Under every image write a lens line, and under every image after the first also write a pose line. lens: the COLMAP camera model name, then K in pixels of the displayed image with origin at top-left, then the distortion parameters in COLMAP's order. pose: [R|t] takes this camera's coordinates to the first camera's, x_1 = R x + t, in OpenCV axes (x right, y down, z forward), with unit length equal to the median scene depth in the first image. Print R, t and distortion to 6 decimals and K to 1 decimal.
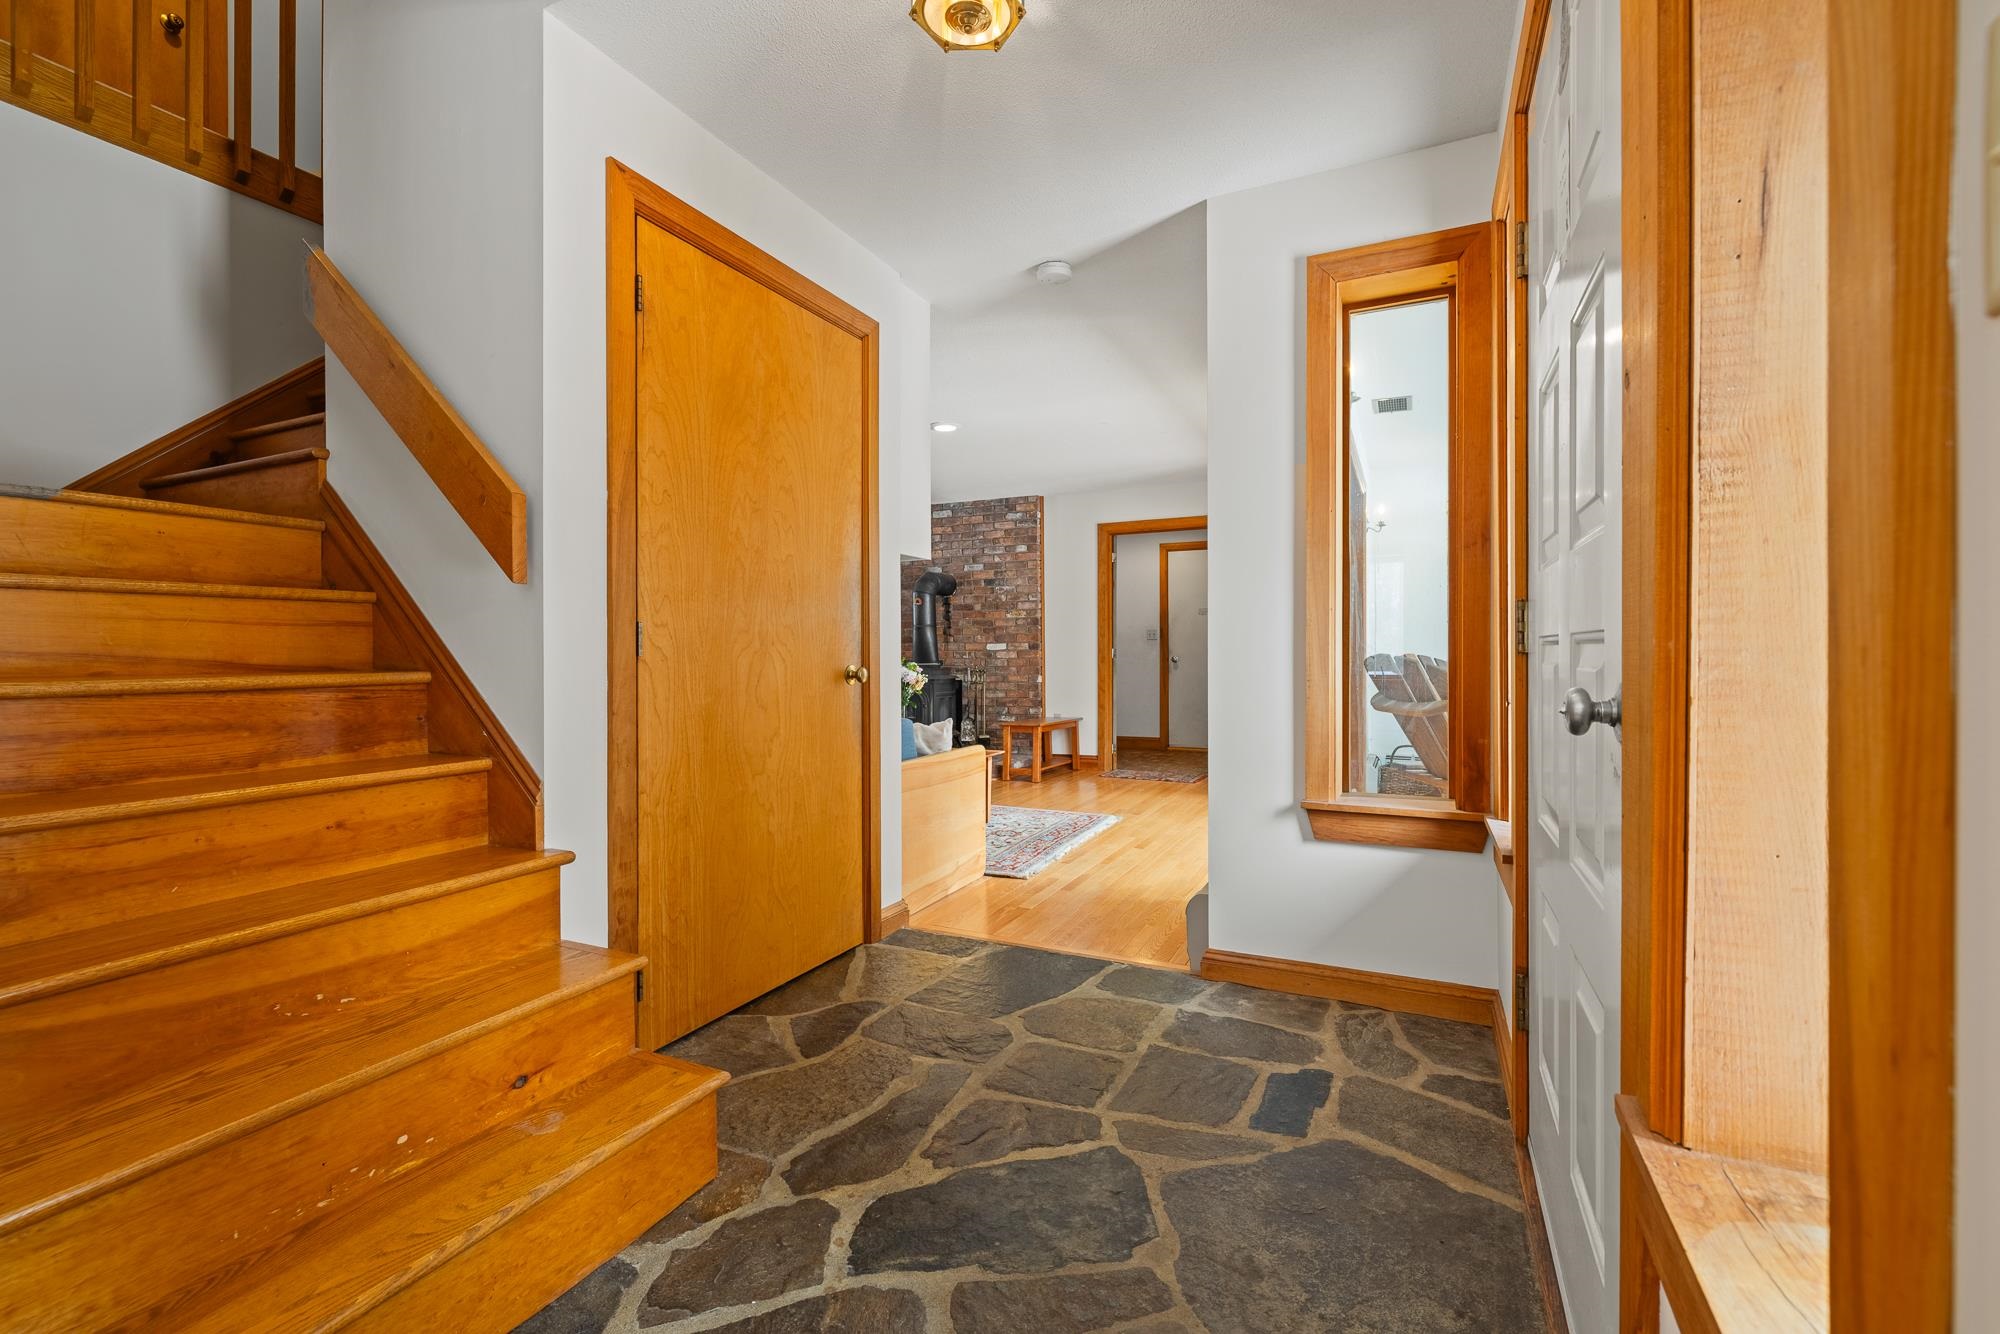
lens RADIAL K [[856.2, 0, 1015.8], [0, 856.2, 657.3], [0, 0, 1]] dist [-0.000733, -0.000567]
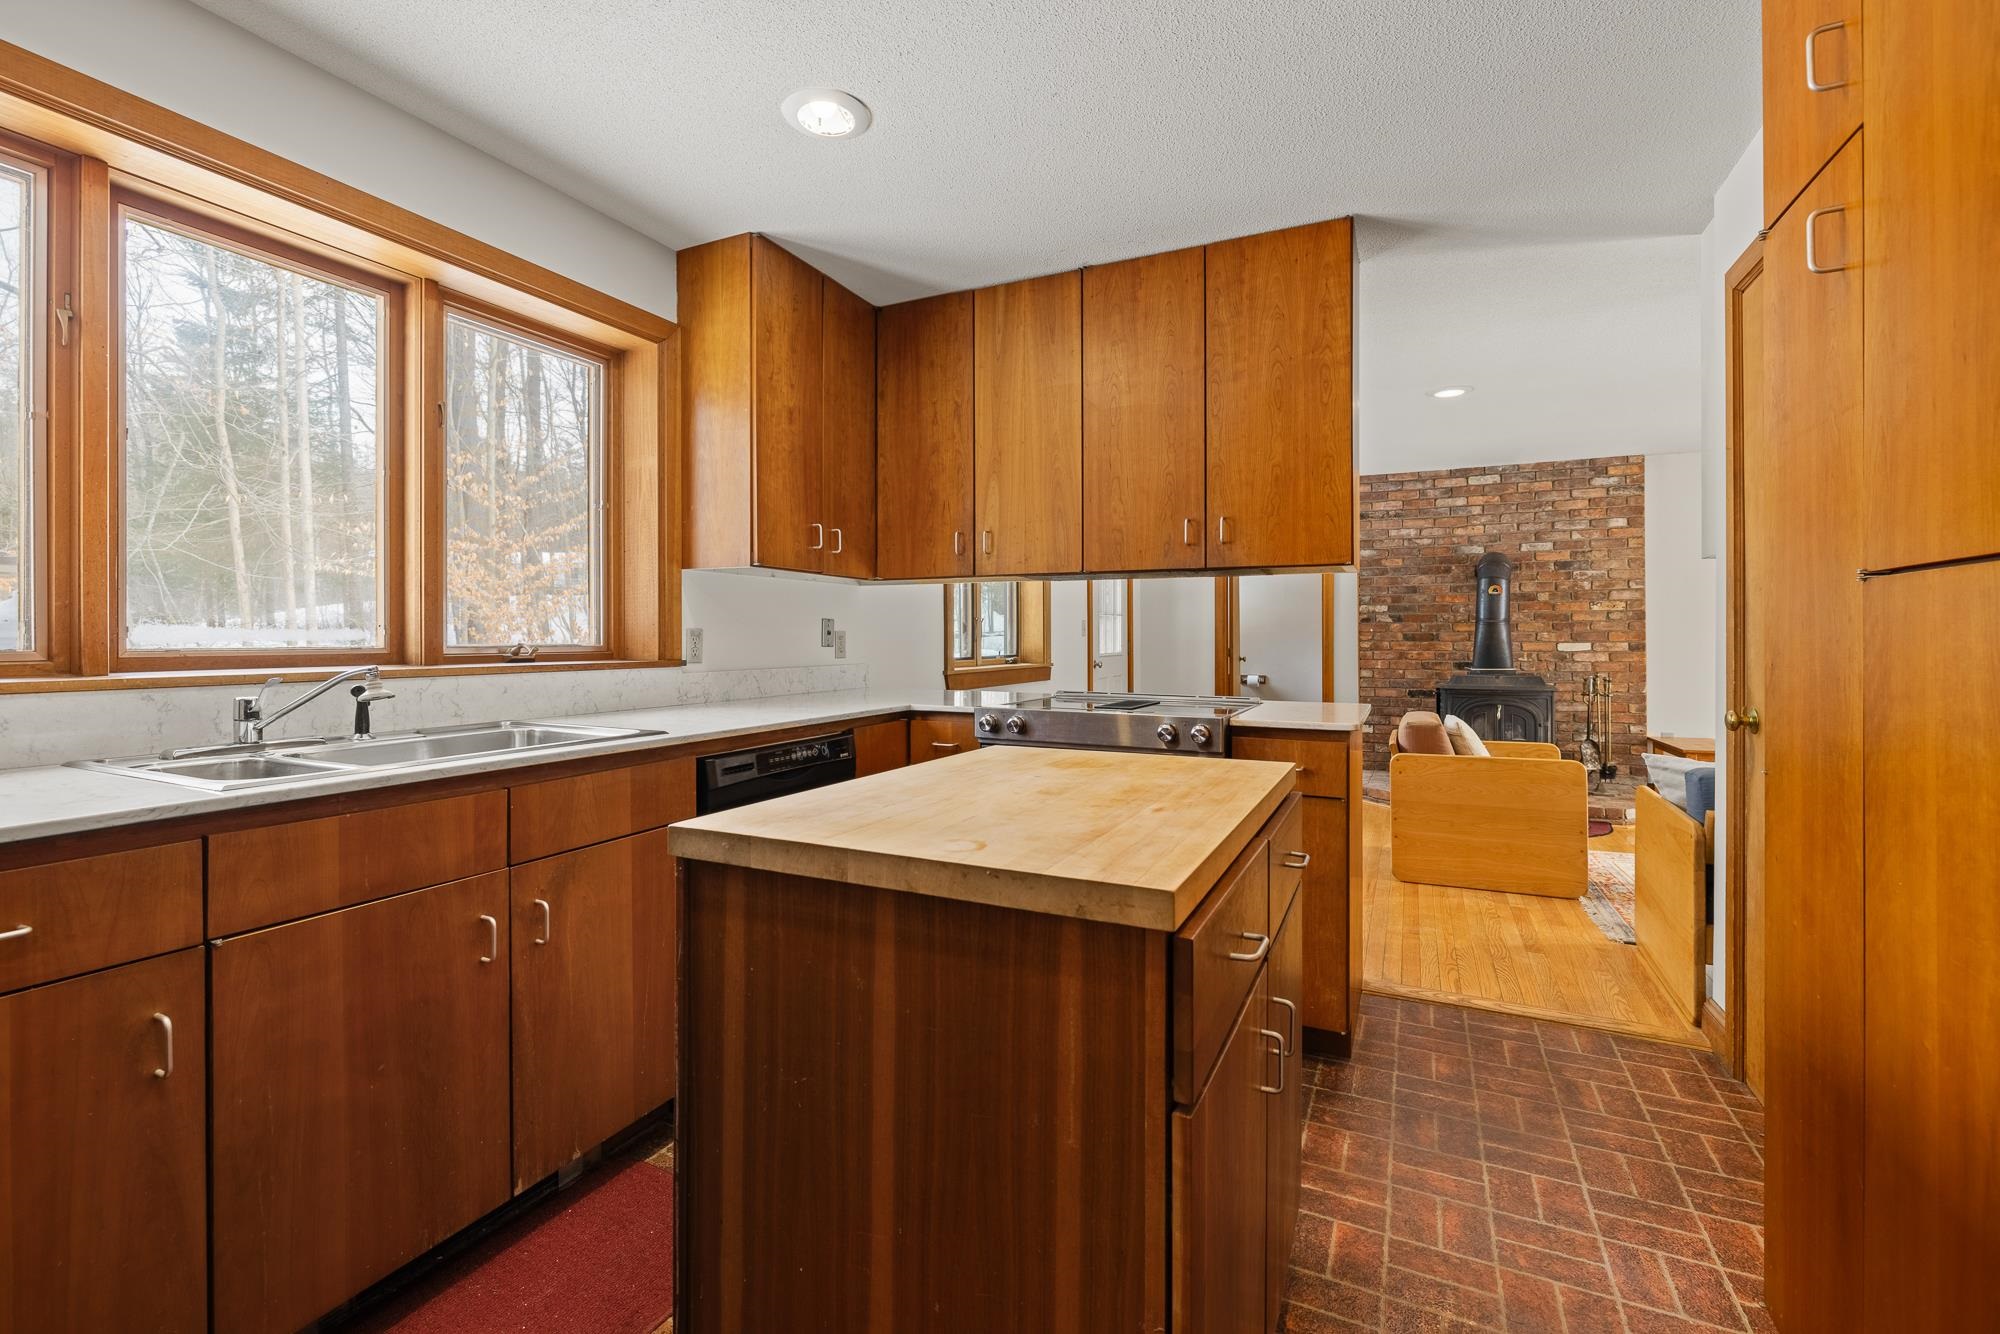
lens RADIAL K [[856.2, 0, 1005.1], [0, 856.2, 643.2], [0, 0, 1]] dist [-0.000733, -0.000567]
pose [[0.999918, 0.000219, -0.012793, -0.544242], [-0.000250, 0.999997, -0.002438, -0.014070], [0.012793, 0.002441, 0.999915, 0.207914]]
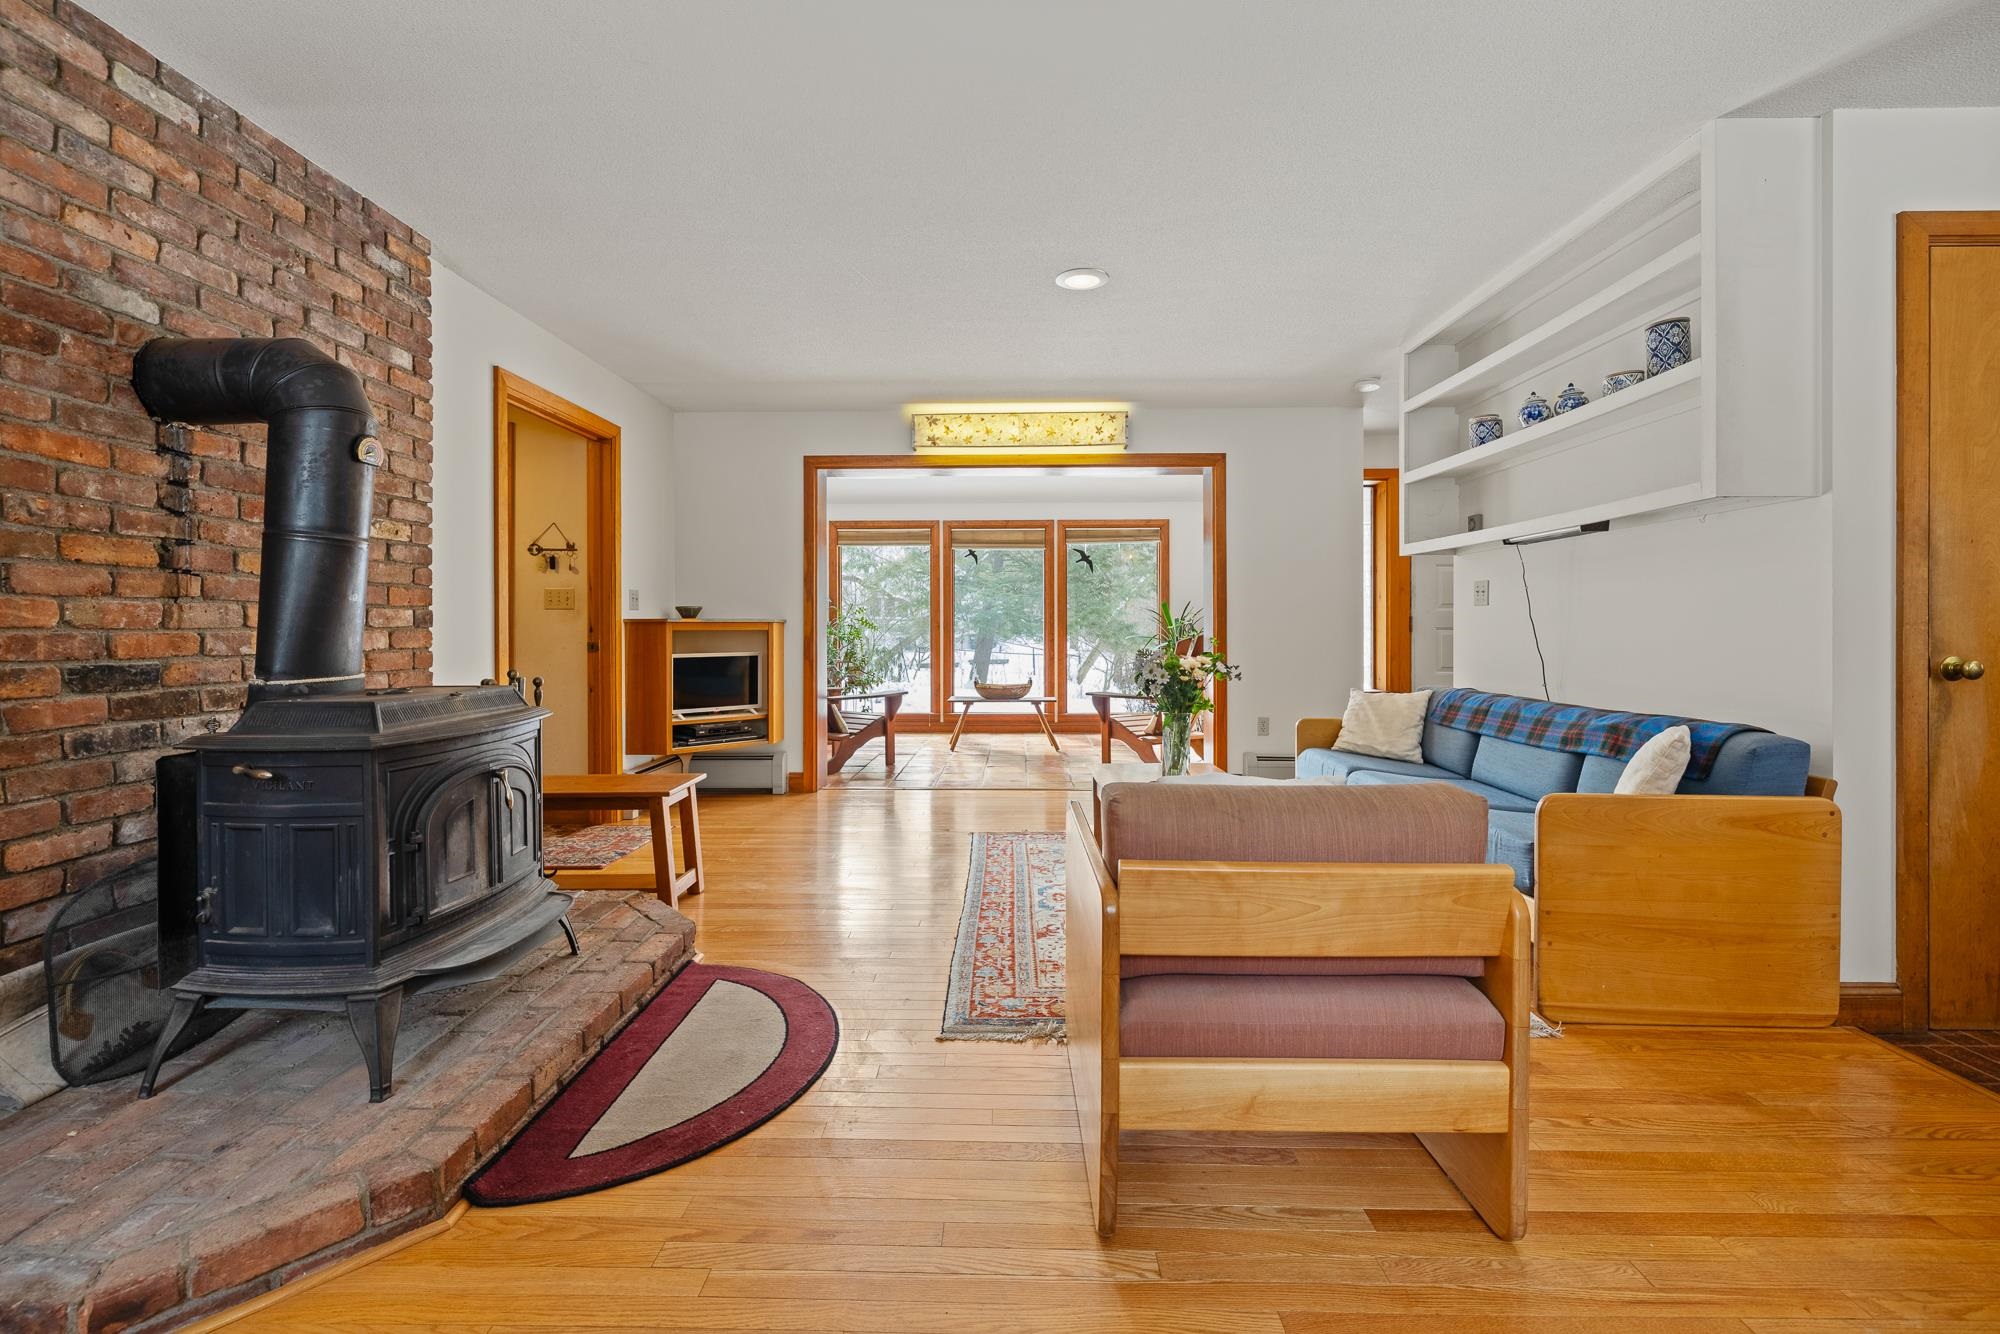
lens RADIAL K [[856.2, 0, 991.6], [0, 856.2, 622.3], [0, 0, 1]] dist [-0.000733, -0.000567]
pose [[-0.398740, 0.006263, 0.917043, -0.439717], [0.007183, 0.999967, -0.003705, -0.007670], [-0.917036, 0.005110, -0.398772, 0.911493]]
